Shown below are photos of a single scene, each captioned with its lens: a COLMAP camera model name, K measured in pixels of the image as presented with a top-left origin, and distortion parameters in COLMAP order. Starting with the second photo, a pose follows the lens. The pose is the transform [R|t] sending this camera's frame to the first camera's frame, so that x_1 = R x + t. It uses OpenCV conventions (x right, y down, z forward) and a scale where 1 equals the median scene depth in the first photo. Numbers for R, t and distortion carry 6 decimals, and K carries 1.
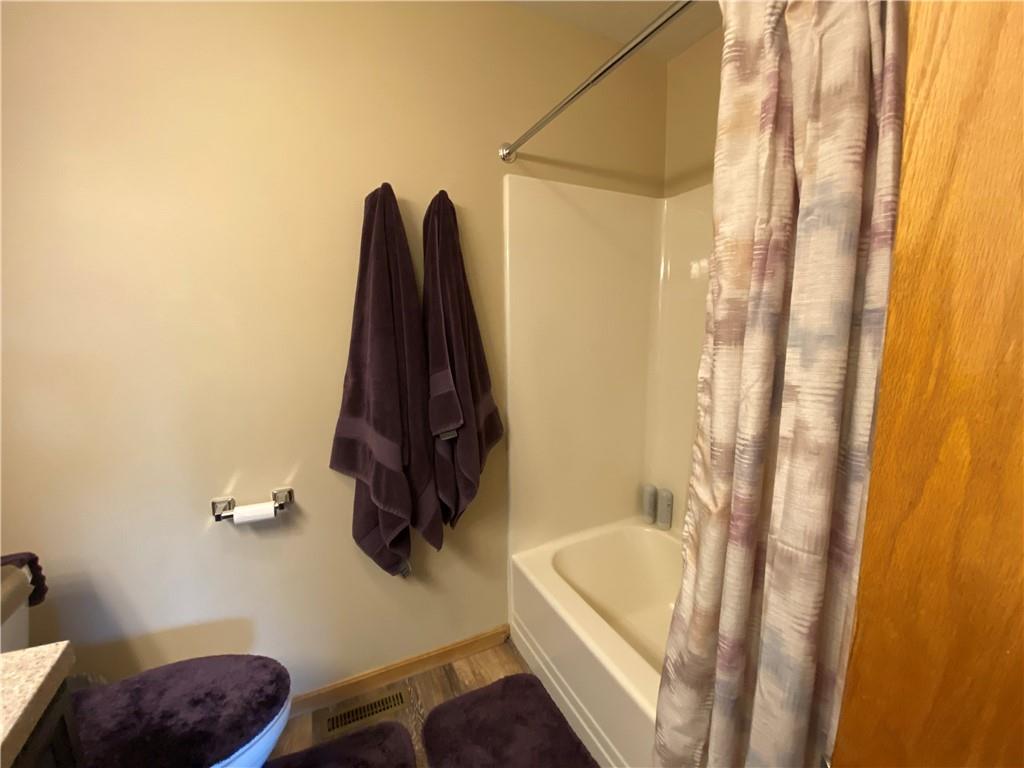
lens RADIAL K [[414.6, 0, 509.2], [0, 414.6, 383.5], [0, 0, 1]] dist [-0.001741, -0.006882]
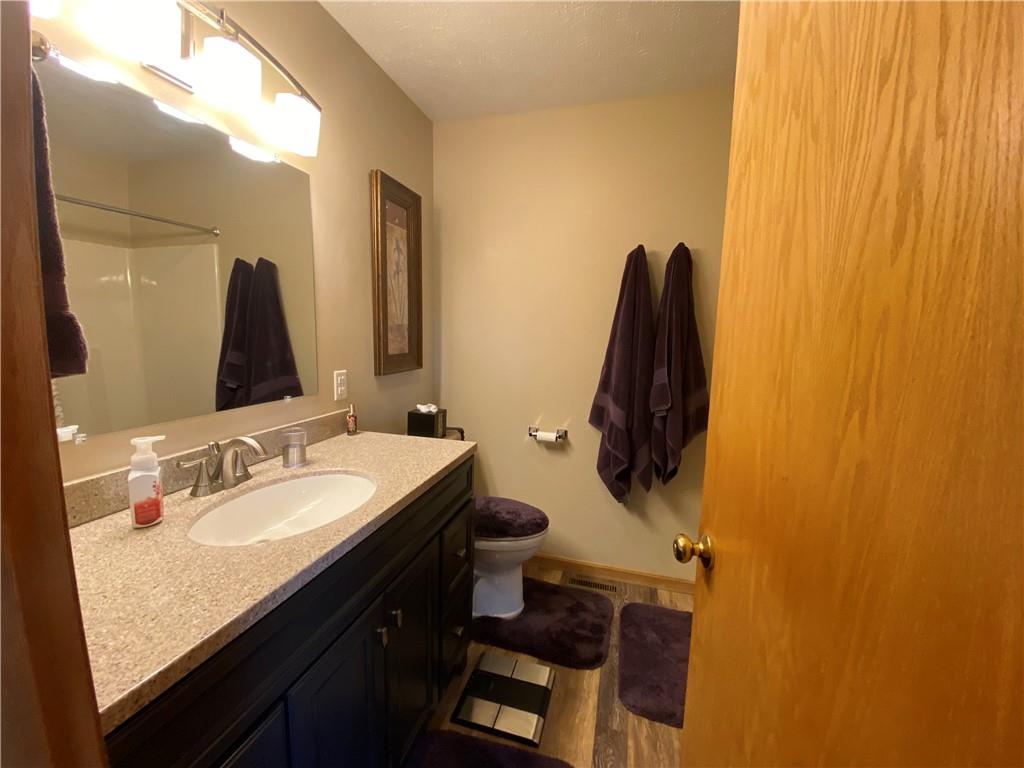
lens RADIAL K [[414.6, 0, 512.0], [0, 414.6, 381.1], [0, 0, 1]] dist [-0.001741, -0.006882]
pose [[0.739694, 0.101022, -0.665318, 0.418077], [-0.110975, 0.993444, 0.027464, 0.030570], [0.663730, 0.053519, 0.746055, -0.432255]]
